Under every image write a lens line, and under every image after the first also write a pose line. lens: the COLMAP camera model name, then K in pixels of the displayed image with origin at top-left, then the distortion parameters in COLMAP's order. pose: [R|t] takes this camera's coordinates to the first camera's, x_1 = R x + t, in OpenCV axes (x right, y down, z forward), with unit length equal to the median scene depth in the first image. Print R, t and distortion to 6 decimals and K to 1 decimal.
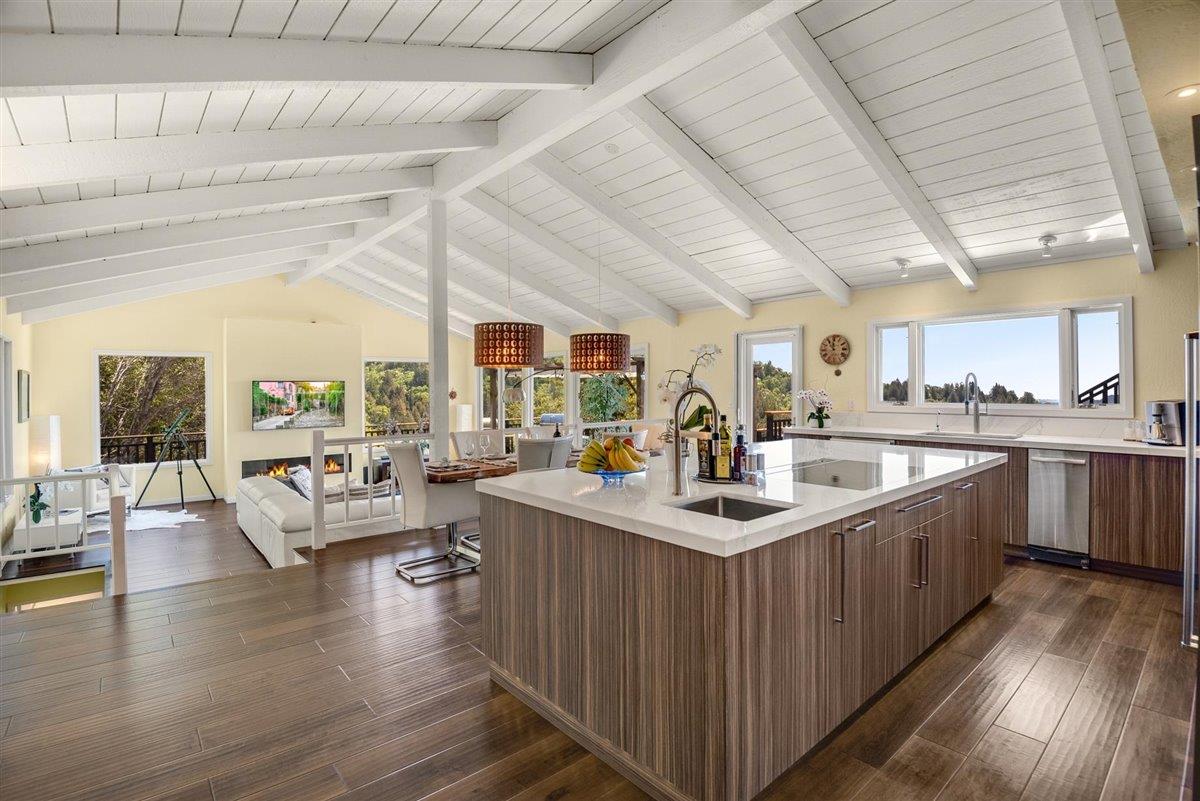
lens RADIAL K [[567.2, 0, 596.4], [0, 567.2, 383.1], [0, 0, 1]] dist [0.000410, -0.000090]
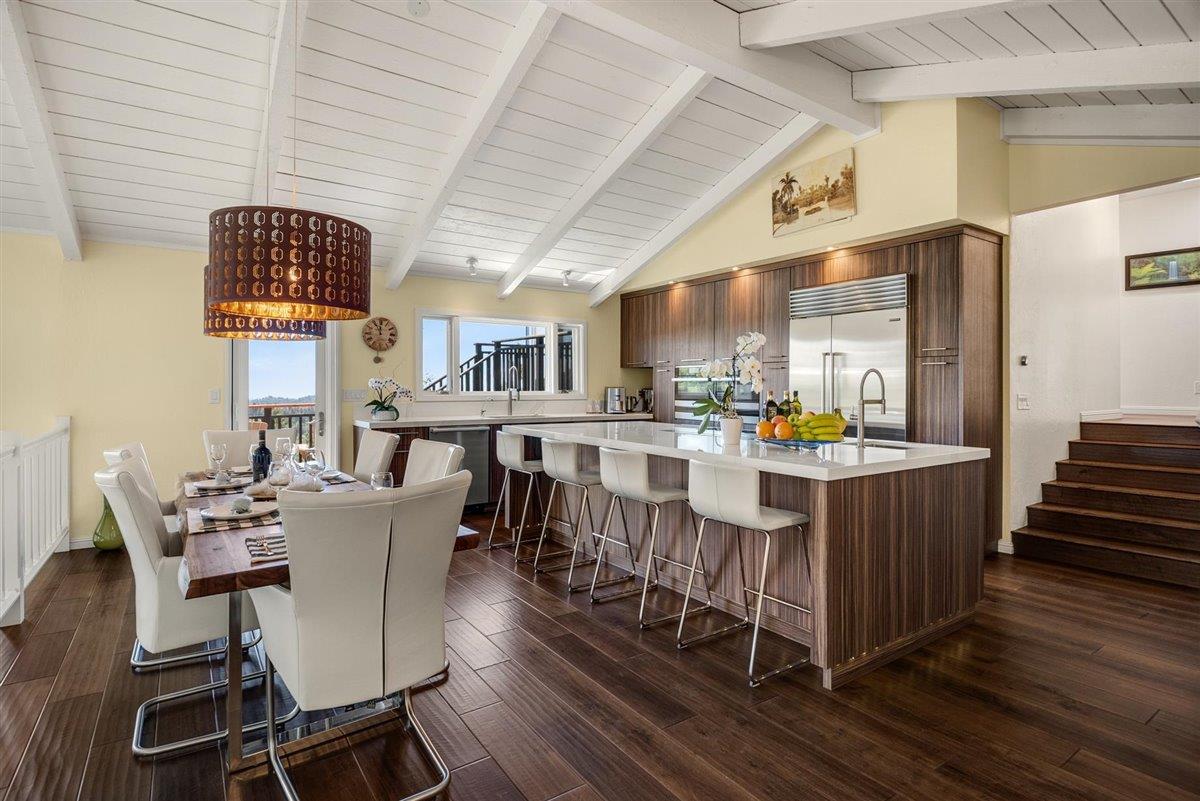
lens RADIAL K [[608.4, 0, 592.9], [0, 608.4, 387.5], [0, 0, 1]] dist [-0.000305, -0.000112]
pose [[0.118930, 0.006218, 0.992883, -0.591184], [-0.012901, 0.999906, -0.004717, 0.031192], [-0.992819, -0.012248, 0.118999, 0.637354]]
